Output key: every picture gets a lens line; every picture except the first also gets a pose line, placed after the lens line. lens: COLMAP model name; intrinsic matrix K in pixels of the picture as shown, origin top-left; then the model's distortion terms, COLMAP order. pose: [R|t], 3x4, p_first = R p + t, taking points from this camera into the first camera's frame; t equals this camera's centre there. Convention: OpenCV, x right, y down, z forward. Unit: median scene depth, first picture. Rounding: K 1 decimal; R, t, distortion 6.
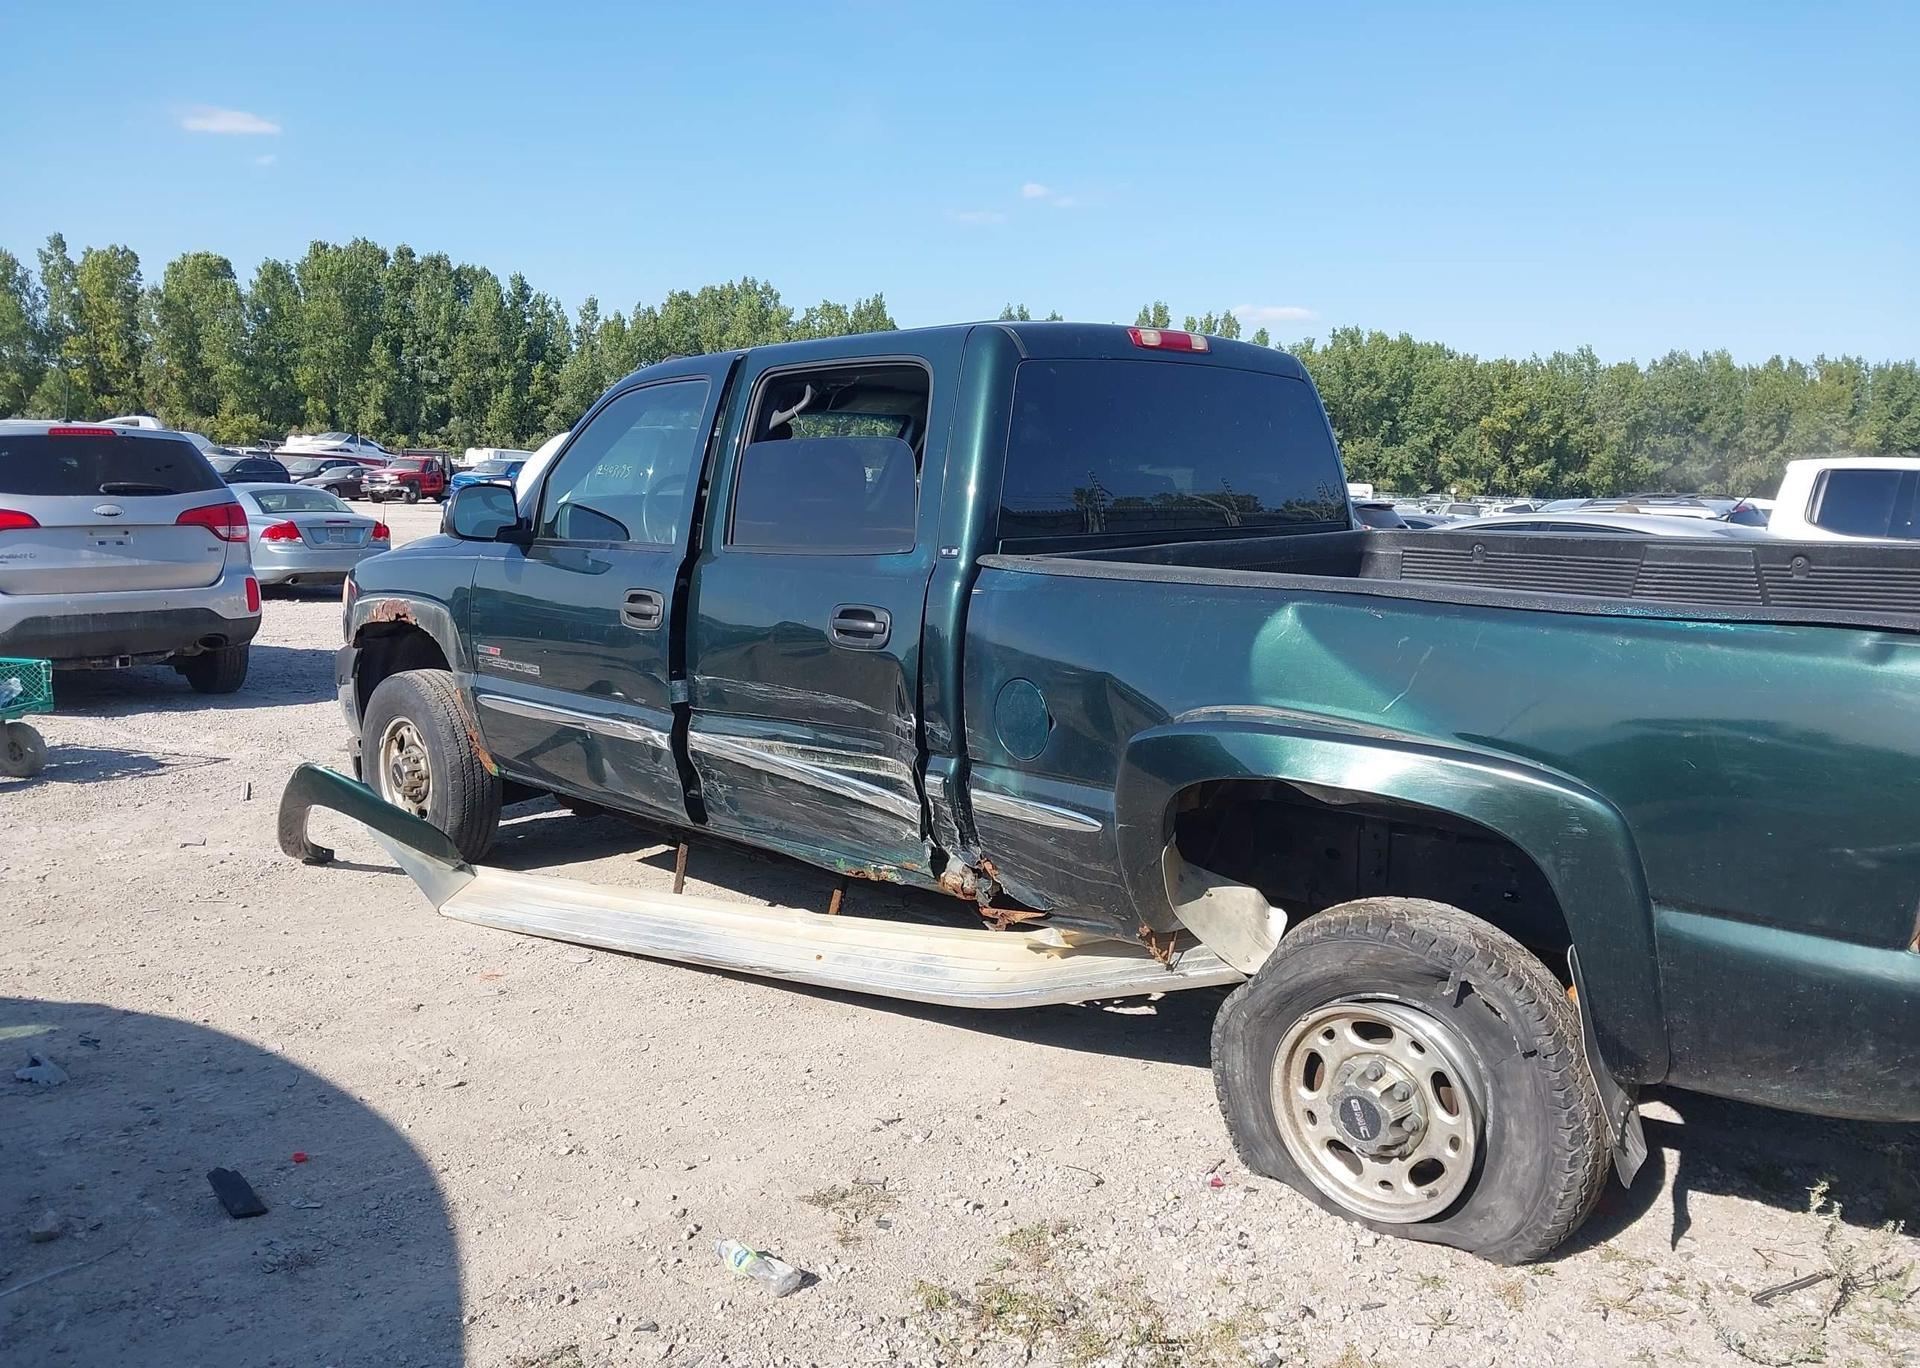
lens RADIAL K [[1557.1, 0, 941.9], [0, 1557.1, 697.5], [0, 0, 1]] dist [0.019468, -0.033702]
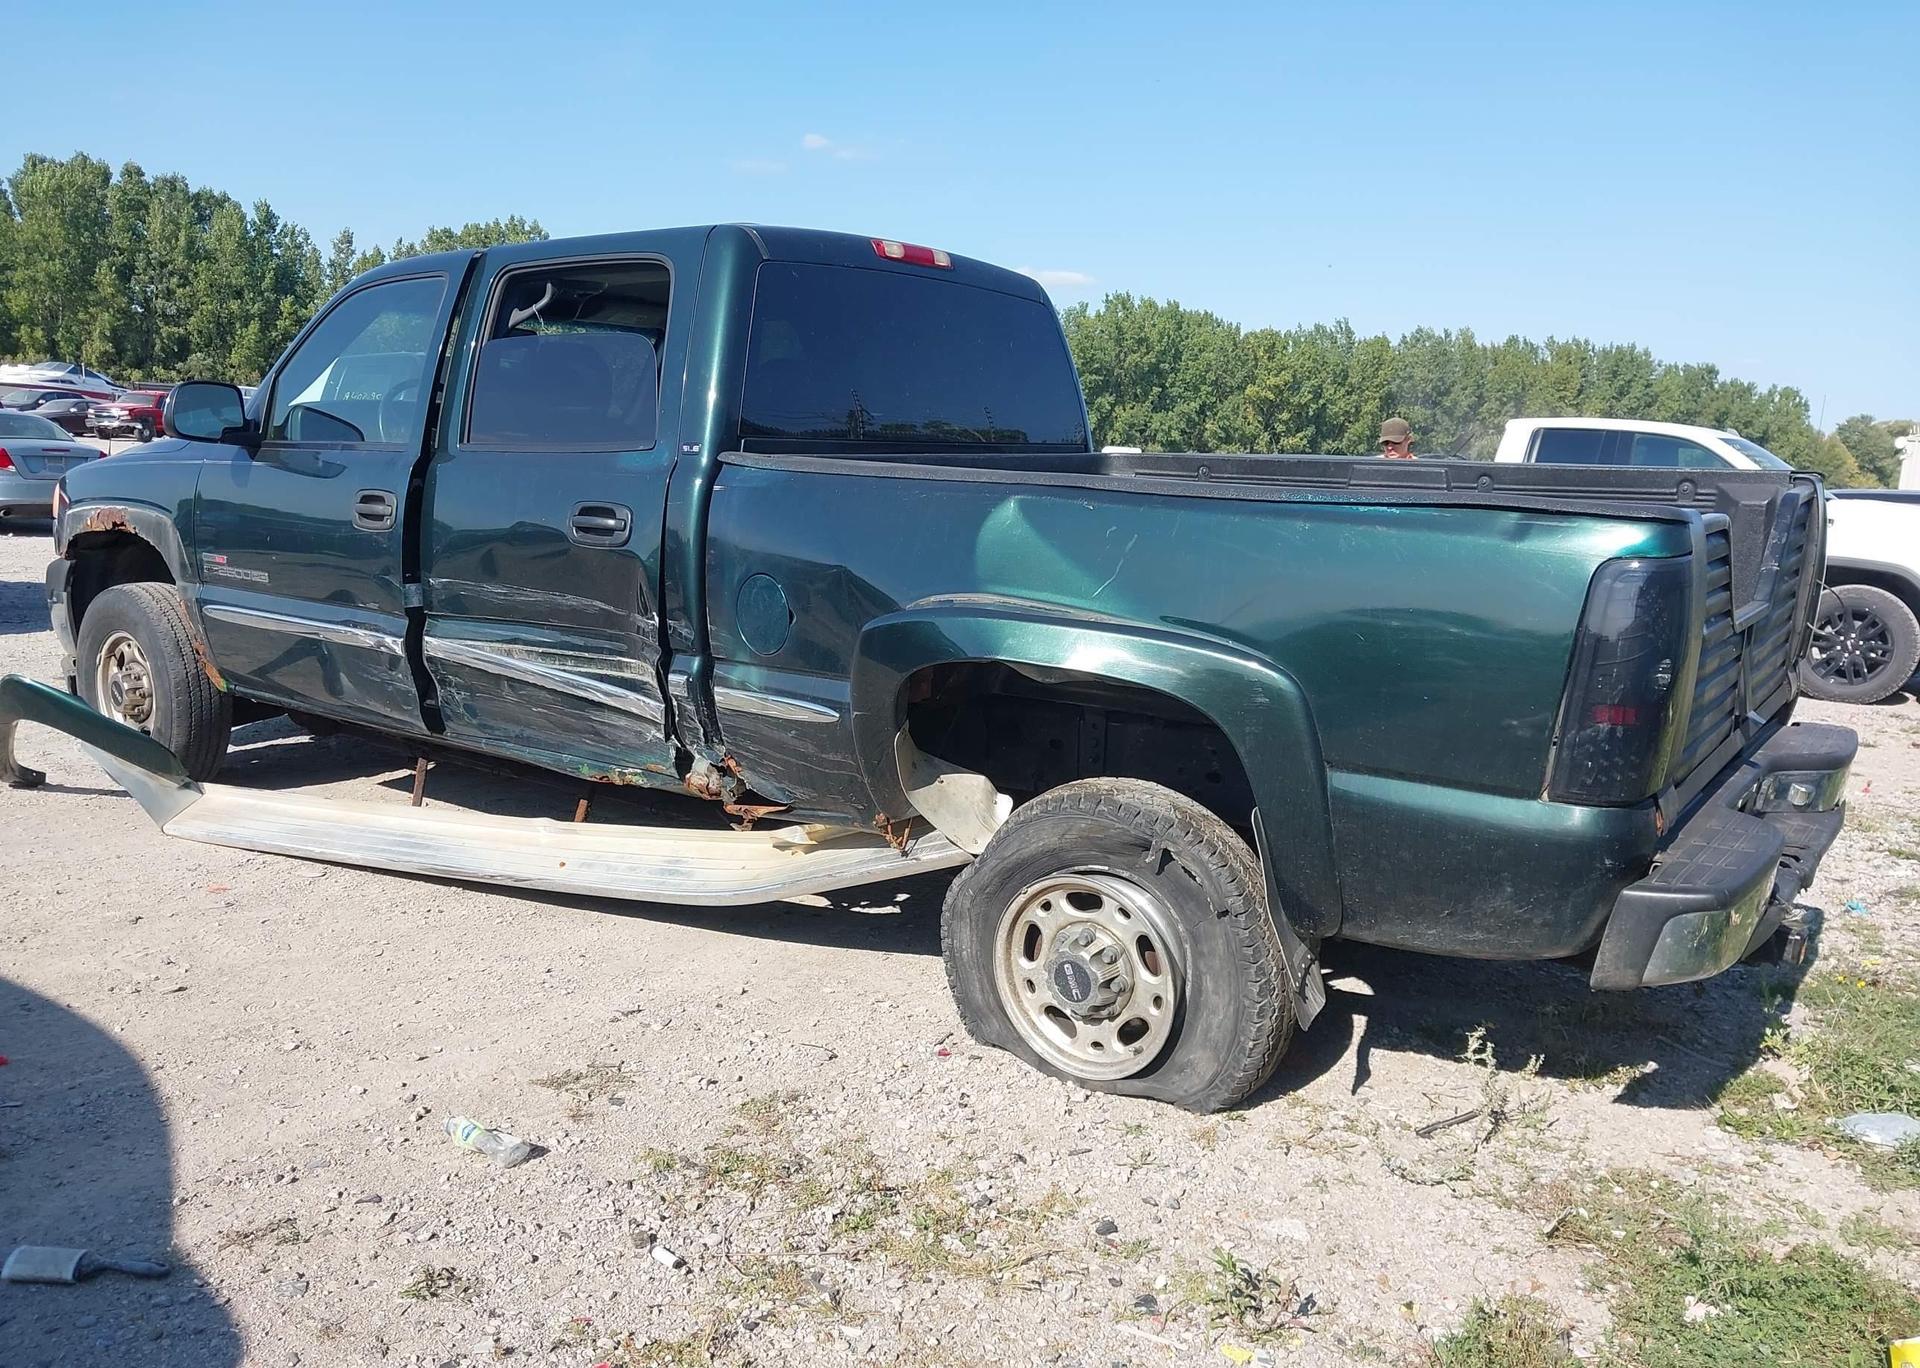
lens RADIAL K [[1557.1, 0, 951.5], [0, 1557.1, 702.6], [0, 0, 1]] dist [0.019468, -0.033702]
pose [[0.989113, 0.001223, 0.147150, 0.023661], [-0.005684, 0.999537, 0.029905, 0.038201], [-0.147045, -0.030416, 0.988662, -0.025577]]
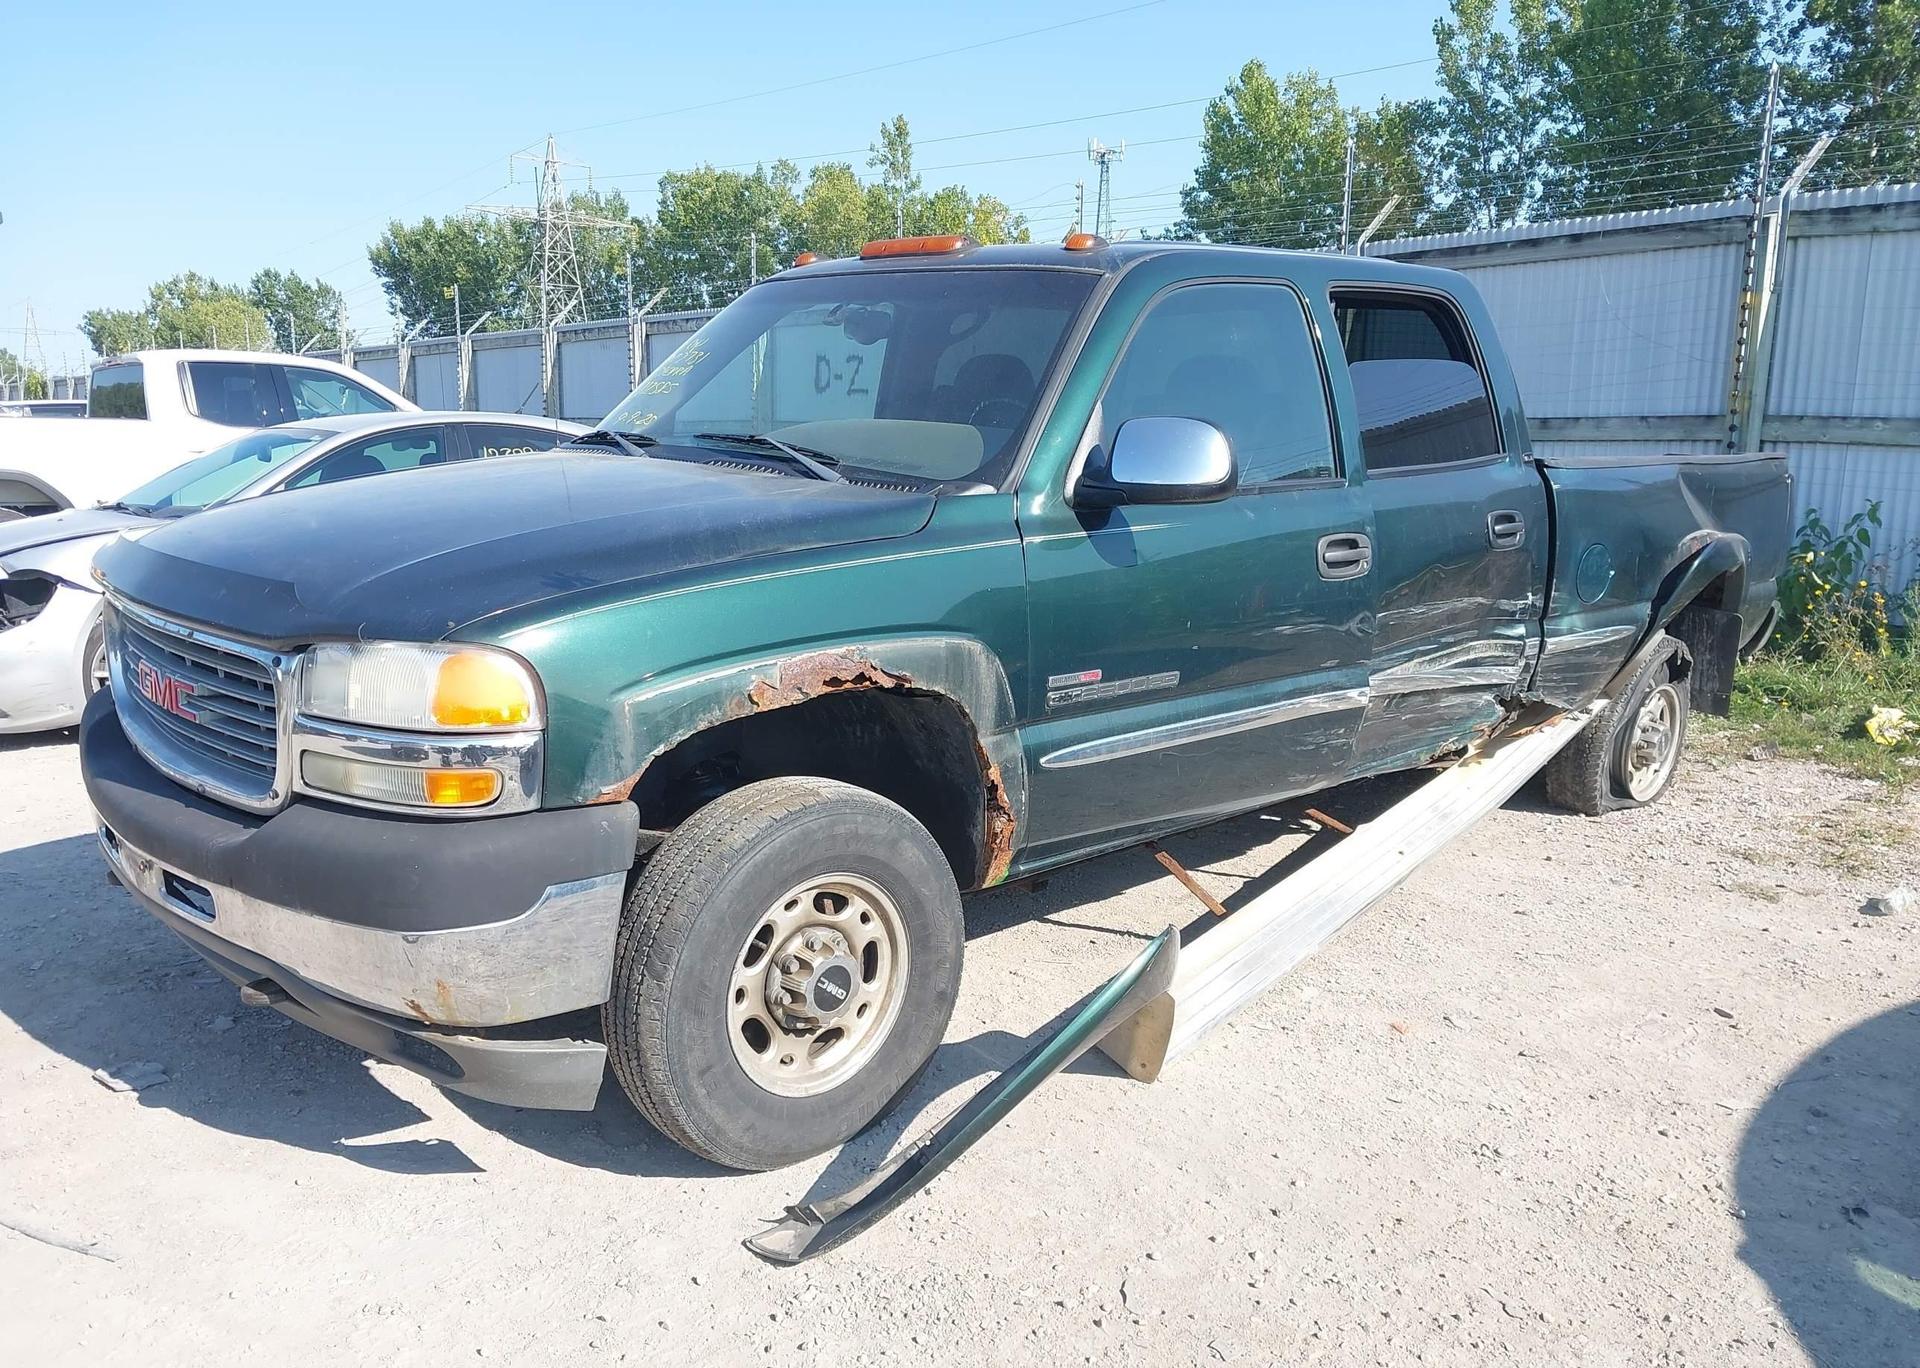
lens RADIAL K [[1557.1, 0, 962.2], [0, 1557.1, 682.5], [0, 0, 1]] dist [0.019468, -0.033702]
pose [[0.013992, -0.194946, 0.980714, -1.313242], [0.123245, 0.973667, 0.191787, -0.224719], [-0.992278, 0.118185, 0.037650, 1.464031]]
